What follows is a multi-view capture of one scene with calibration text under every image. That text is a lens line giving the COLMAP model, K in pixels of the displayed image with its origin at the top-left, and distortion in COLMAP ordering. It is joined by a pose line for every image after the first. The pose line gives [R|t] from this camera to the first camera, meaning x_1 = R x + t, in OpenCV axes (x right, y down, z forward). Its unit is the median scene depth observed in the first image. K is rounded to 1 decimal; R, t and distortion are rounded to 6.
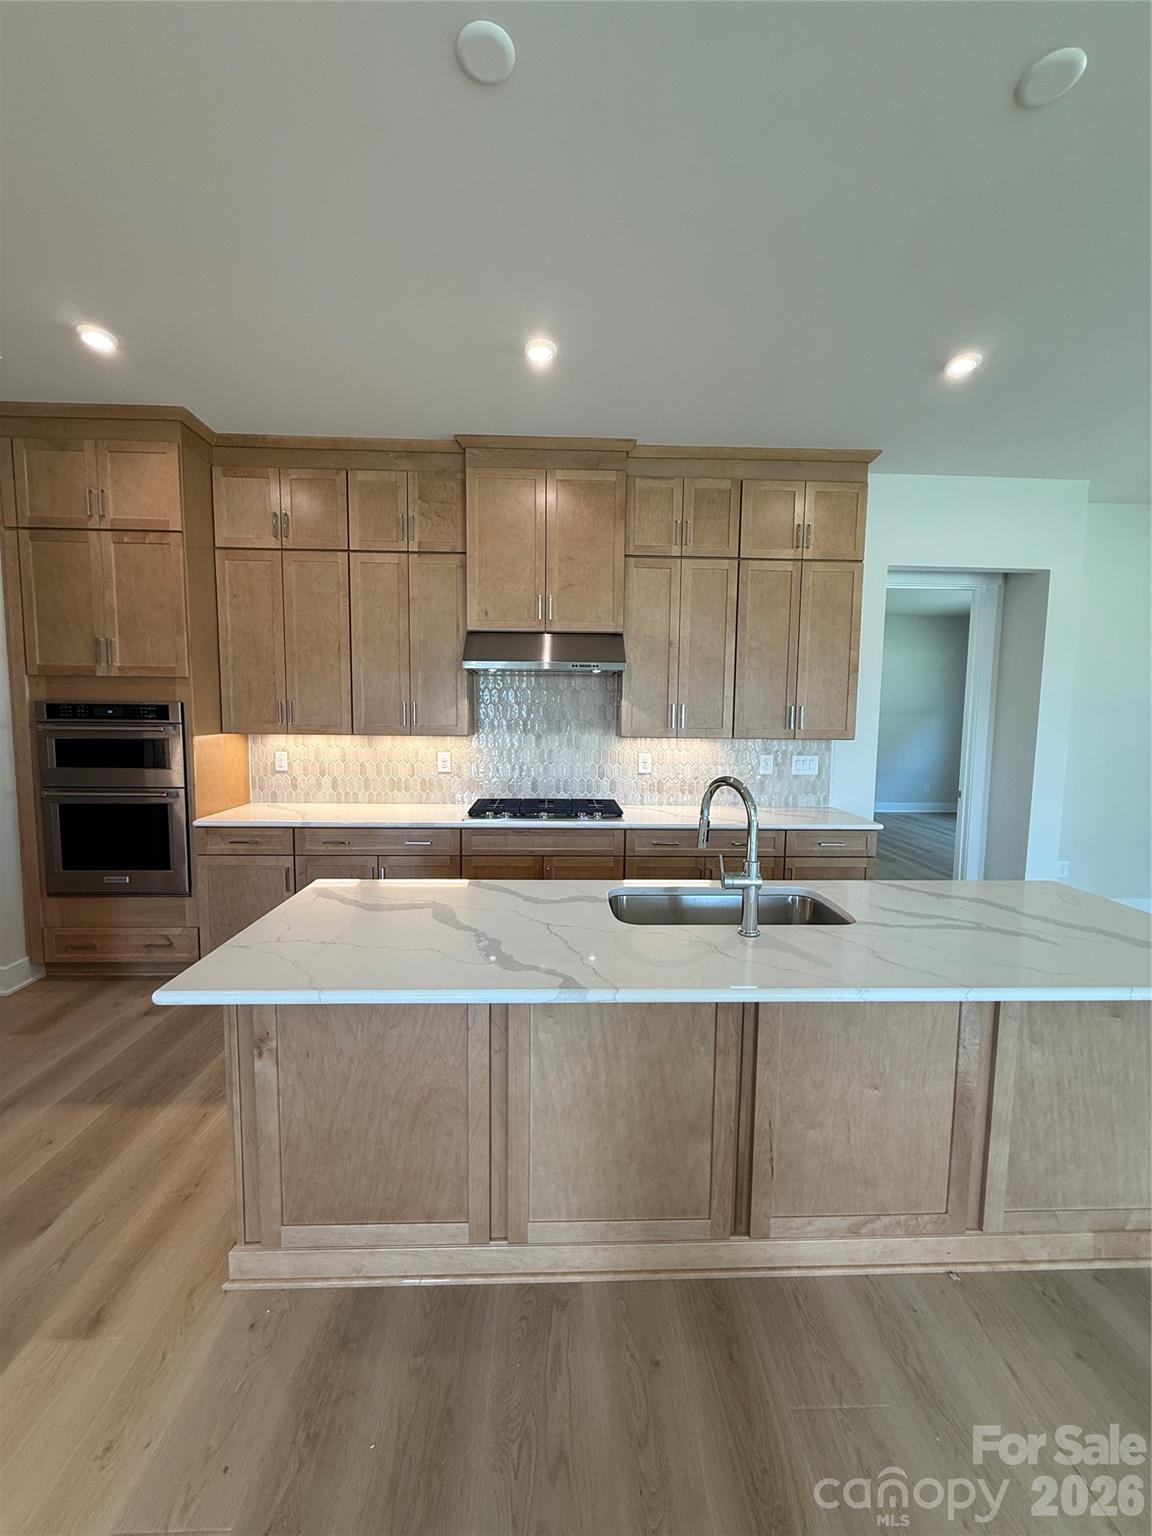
lens RADIAL K [[610.1, 0, 574.1], [0, 610.1, 767.2], [0, 0, 1]] dist [-0.002150, -0.000044]
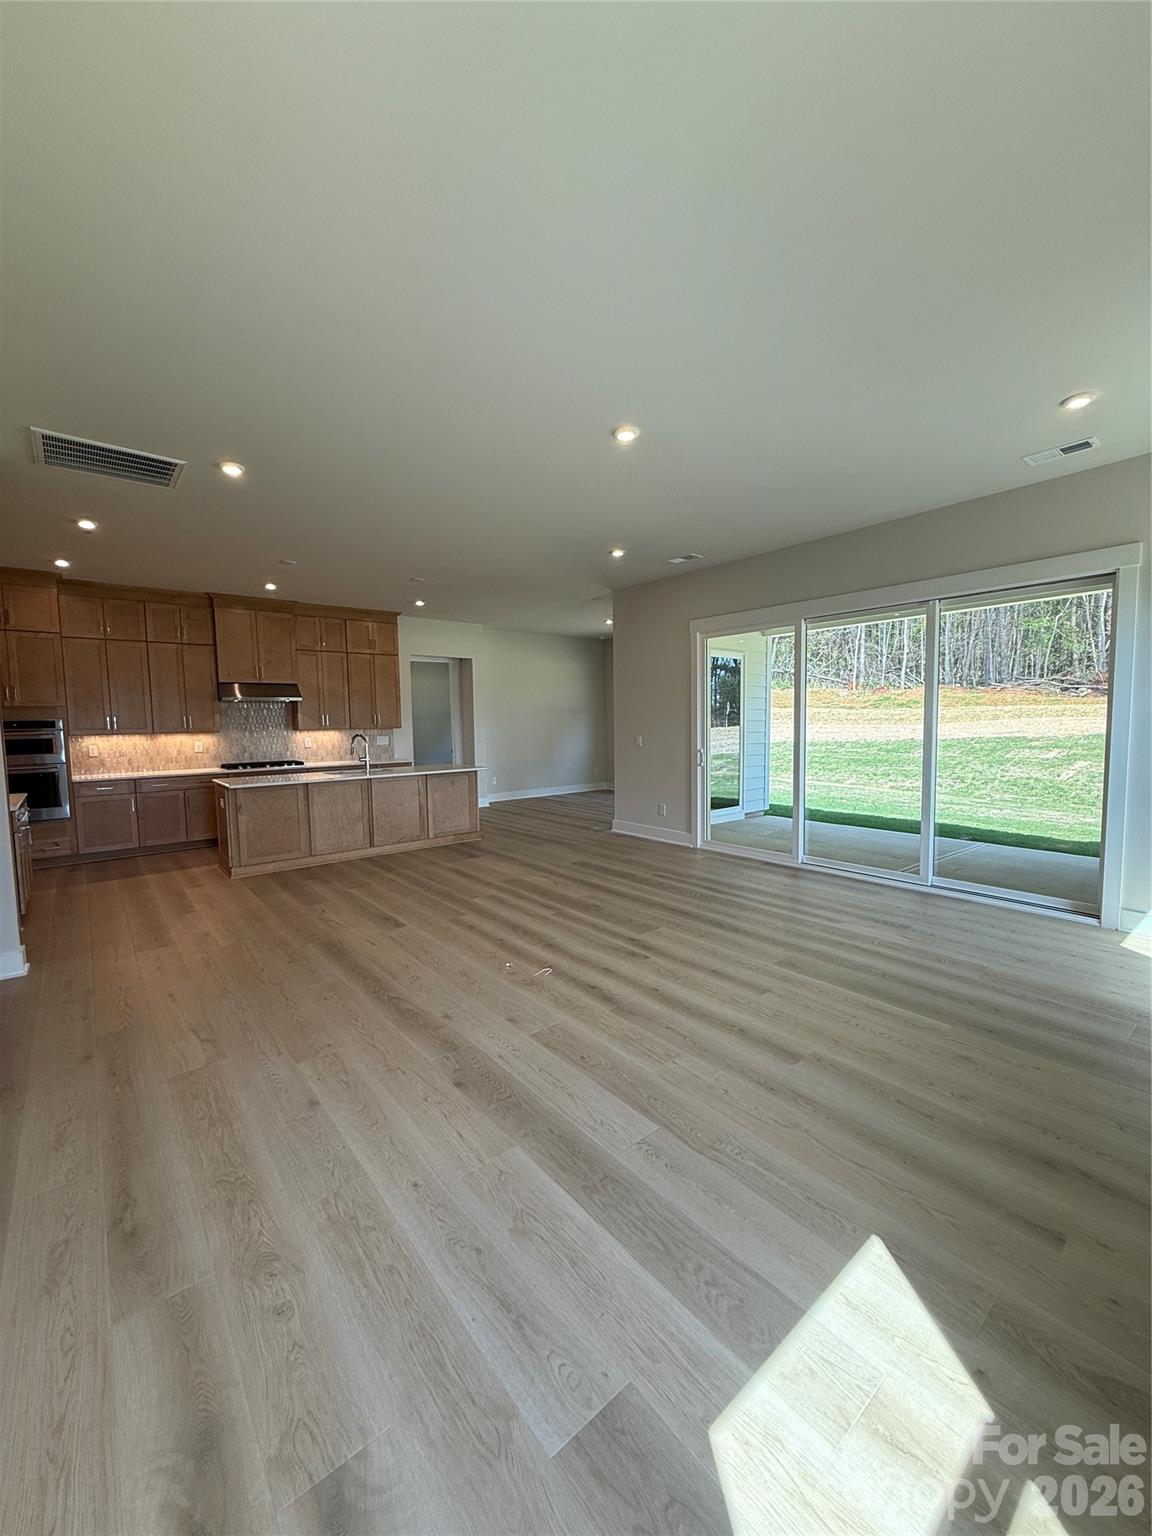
lens RADIAL K [[610.1, 0, 574.1], [0, 610.1, 768.3], [0, 0, 1]] dist [-0.002150, -0.000044]
pose [[0.795972, -0.071990, 0.601037, -0.473370], [0.078801, 0.996777, 0.015031, 0.135283], [-0.600182, 0.035398, 0.799080, -1.376936]]
